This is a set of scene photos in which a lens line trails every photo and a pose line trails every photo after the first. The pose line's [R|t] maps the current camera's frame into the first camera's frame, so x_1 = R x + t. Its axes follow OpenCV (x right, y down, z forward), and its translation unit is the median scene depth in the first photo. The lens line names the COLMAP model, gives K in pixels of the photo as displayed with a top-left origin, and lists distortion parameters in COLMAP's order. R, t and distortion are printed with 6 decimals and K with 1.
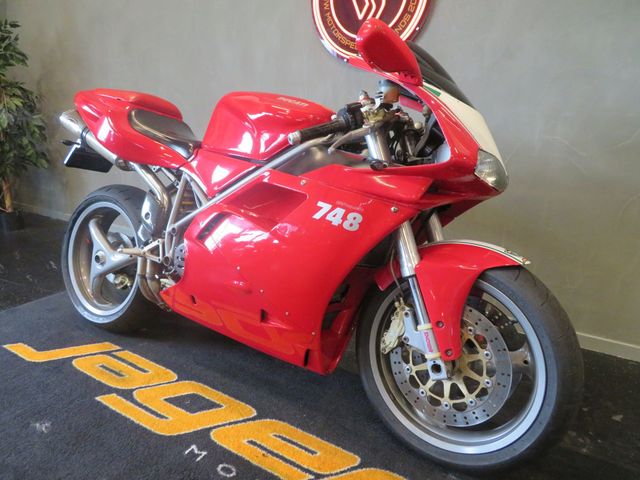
lens RADIAL K [[457.4, 0, 319.5], [0, 457.4, 247.7], [0, 0, 1]] dist [-0.021121, 0.006590]
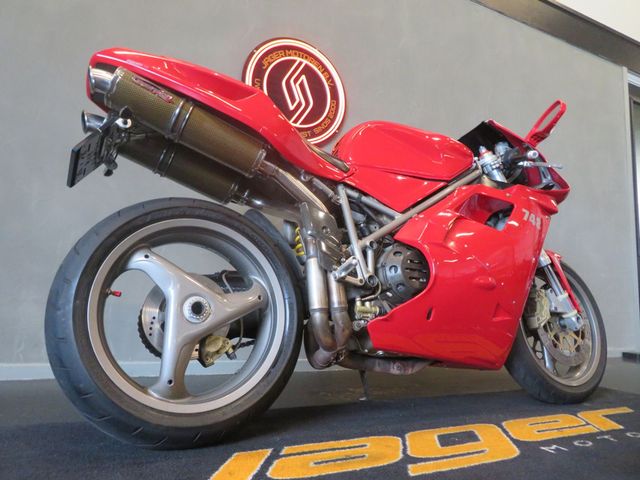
lens RADIAL K [[457.1, 0, 319.0], [0, 457.1, 240.7], [0, 0, 1]] dist [-0.006116, 0.007397]
pose [[0.506144, 0.107060, 0.855778, -1.329553], [0.218278, 0.944058, -0.247202, 0.174230], [-0.834370, 0.311917, 0.454460, 0.846469]]
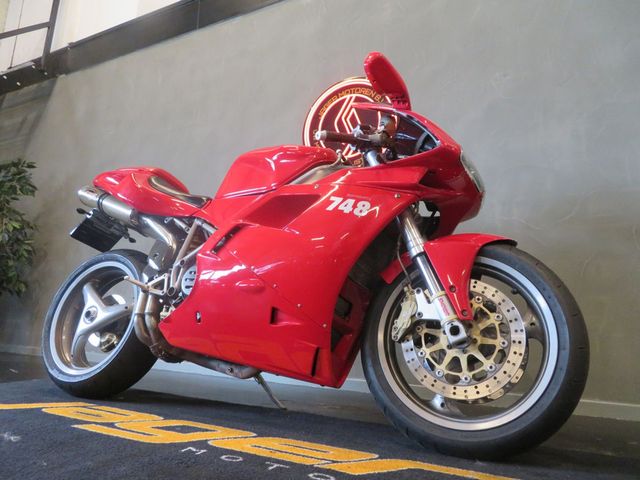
lens RADIAL K [[457.1, 0, 319.0], [0, 457.1, 240.7], [0, 0, 1]] dist [-0.006116, 0.007397]
pose [[0.996279, 0.029042, 0.081143, -0.113436], [0.010555, 0.893310, -0.449317, 0.476979], [-0.085535, 0.448501, 0.889680, 0.021407]]
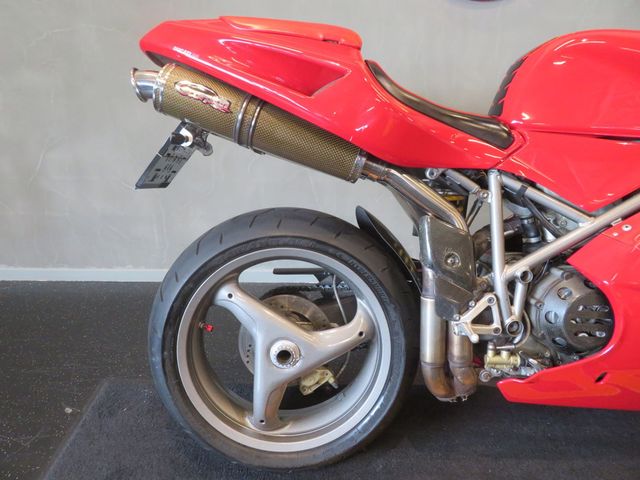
lens RADIAL K [[457.1, 0, 319.0], [0, 457.1, 240.7], [0, 0, 1]] dist [-0.006116, 0.007397]
pose [[0.837529, -0.209936, 0.504453, -1.002987], [0.166358, 0.977385, 0.130553, -0.244915], [-0.520453, -0.025422, 0.853512, 0.779466]]
